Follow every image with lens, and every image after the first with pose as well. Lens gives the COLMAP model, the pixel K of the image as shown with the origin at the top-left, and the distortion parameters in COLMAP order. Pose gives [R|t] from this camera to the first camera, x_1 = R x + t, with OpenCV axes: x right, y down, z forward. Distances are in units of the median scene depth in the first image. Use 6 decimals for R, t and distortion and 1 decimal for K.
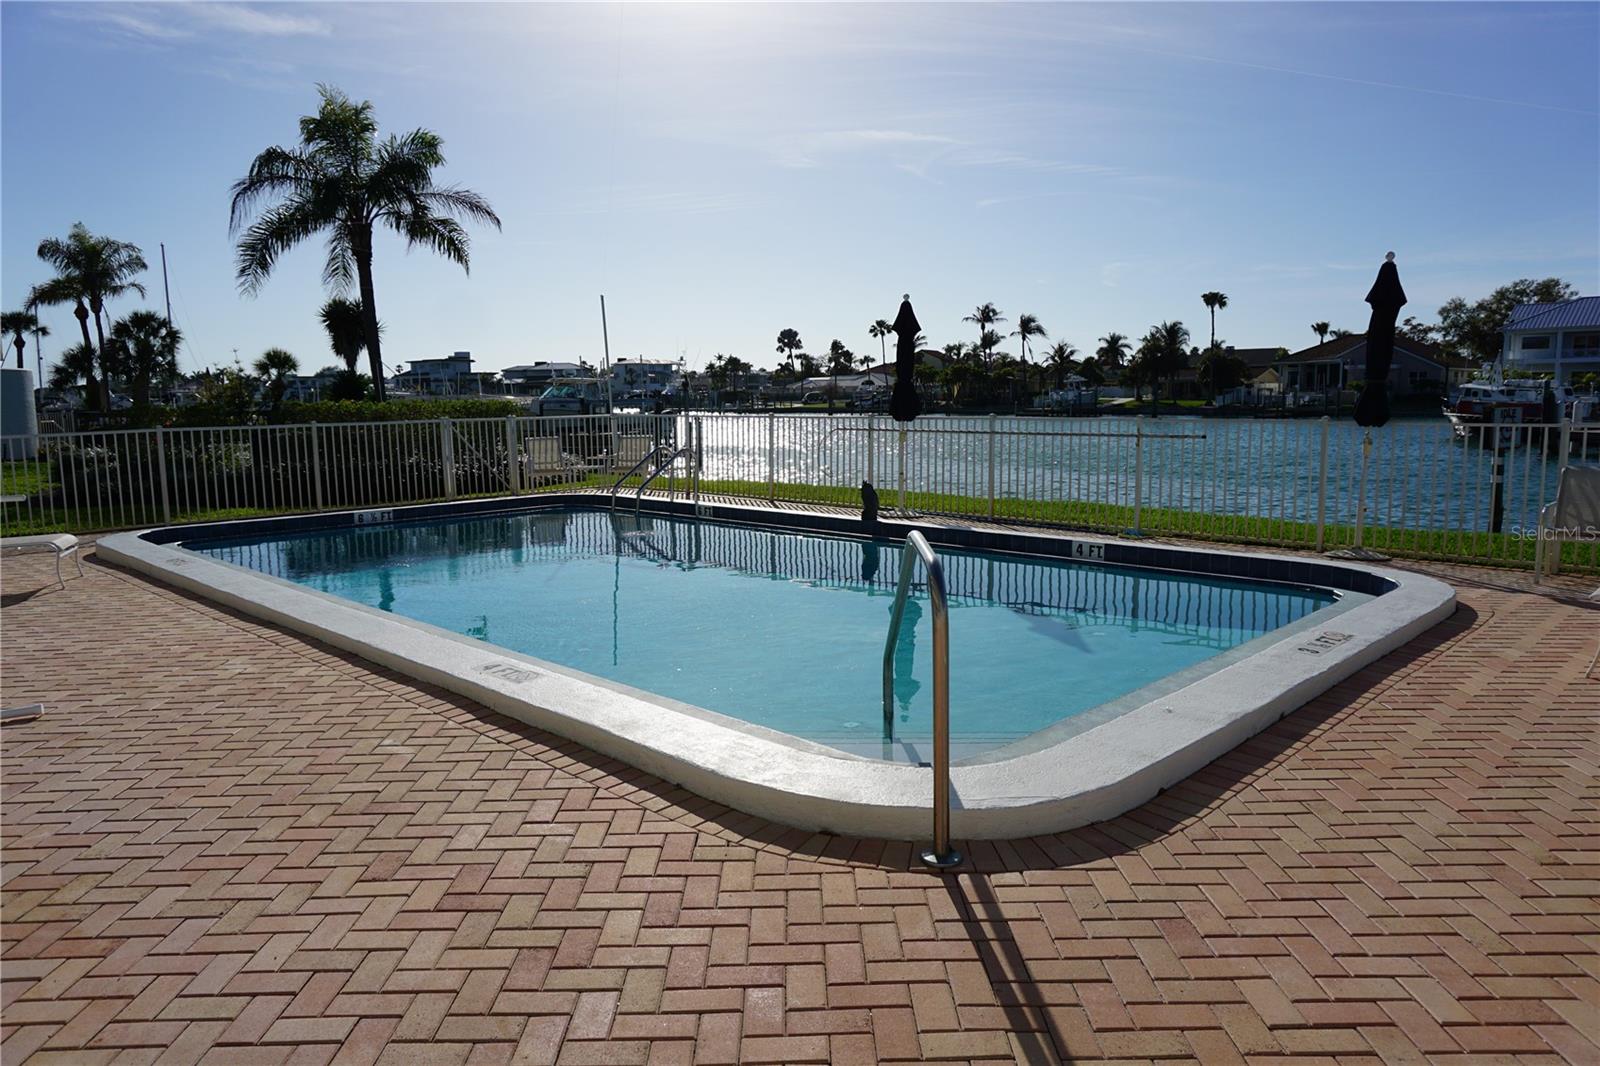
lens RADIAL K [[1126.6, 0, 799.1], [0, 1126.6, 528.3], [0, 0, 1]] dist [-0.015028, 0.036725]
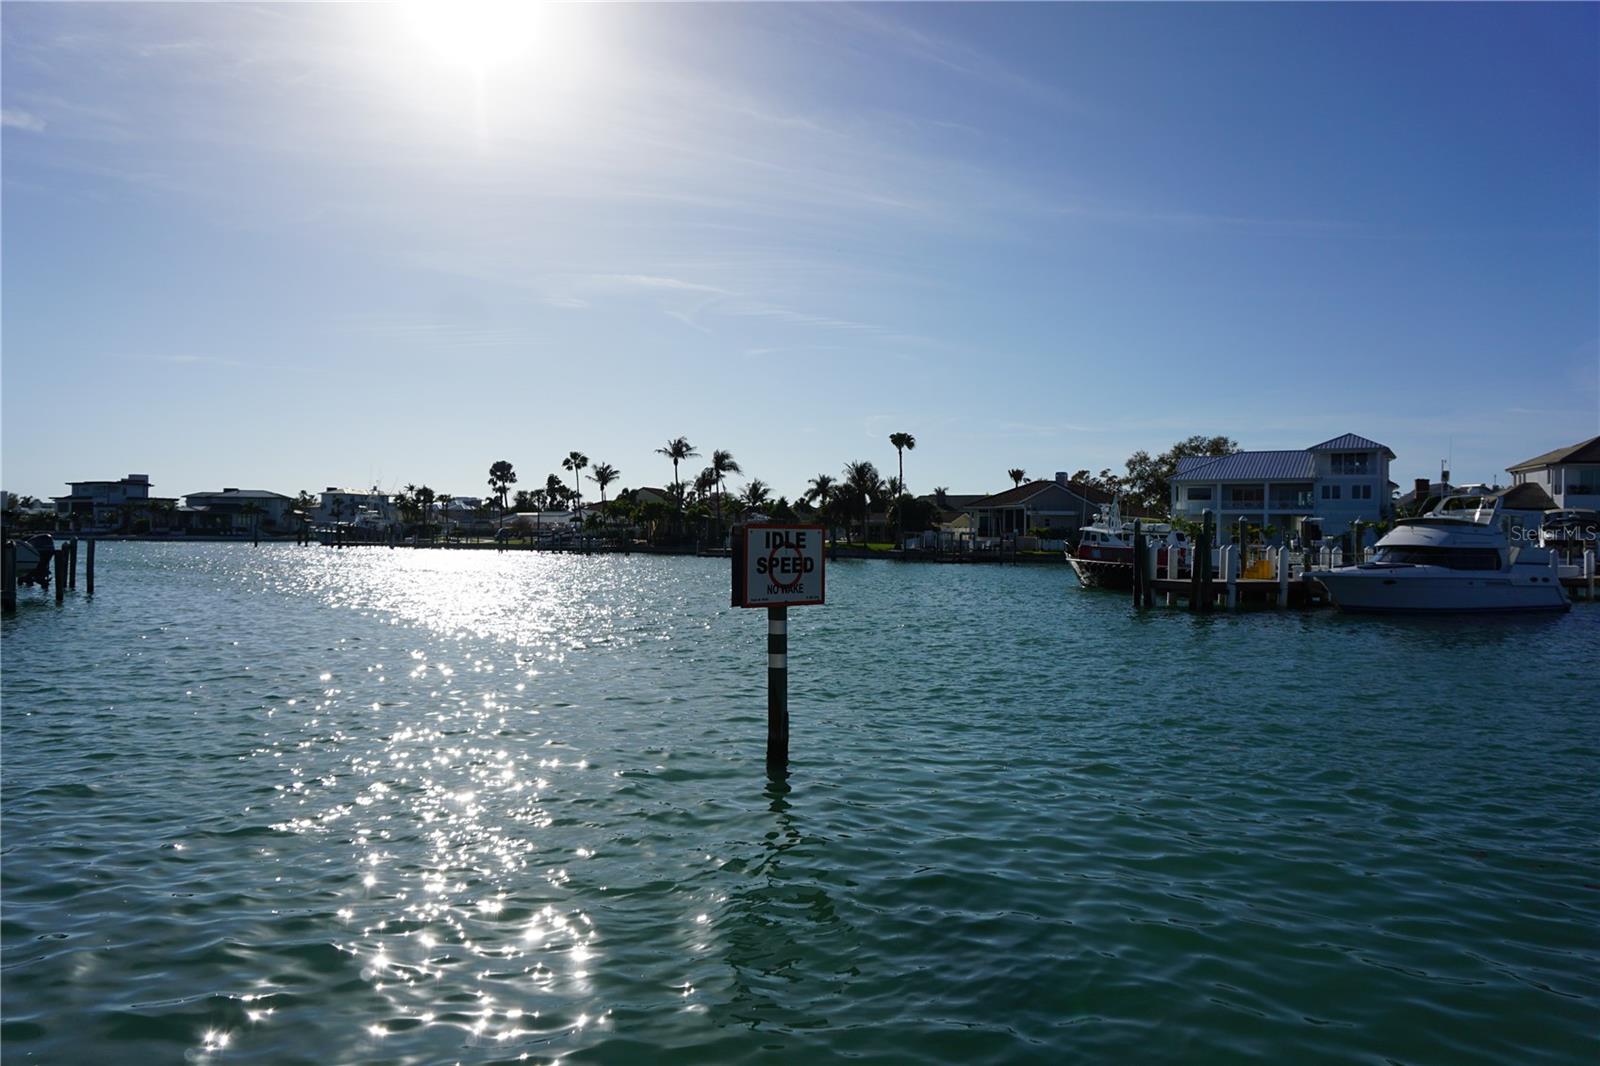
lens RADIAL K [[1126.6, 0, 800.3], [0, 1126.6, 530.6], [0, 0, 1]] dist [-0.015028, 0.036725]
pose [[0.980178, 0.023720, 0.196694, 0.079590], [0.000698, 0.992387, -0.123153, -0.005925], [-0.198118, 0.120849, 0.972700, 0.070234]]
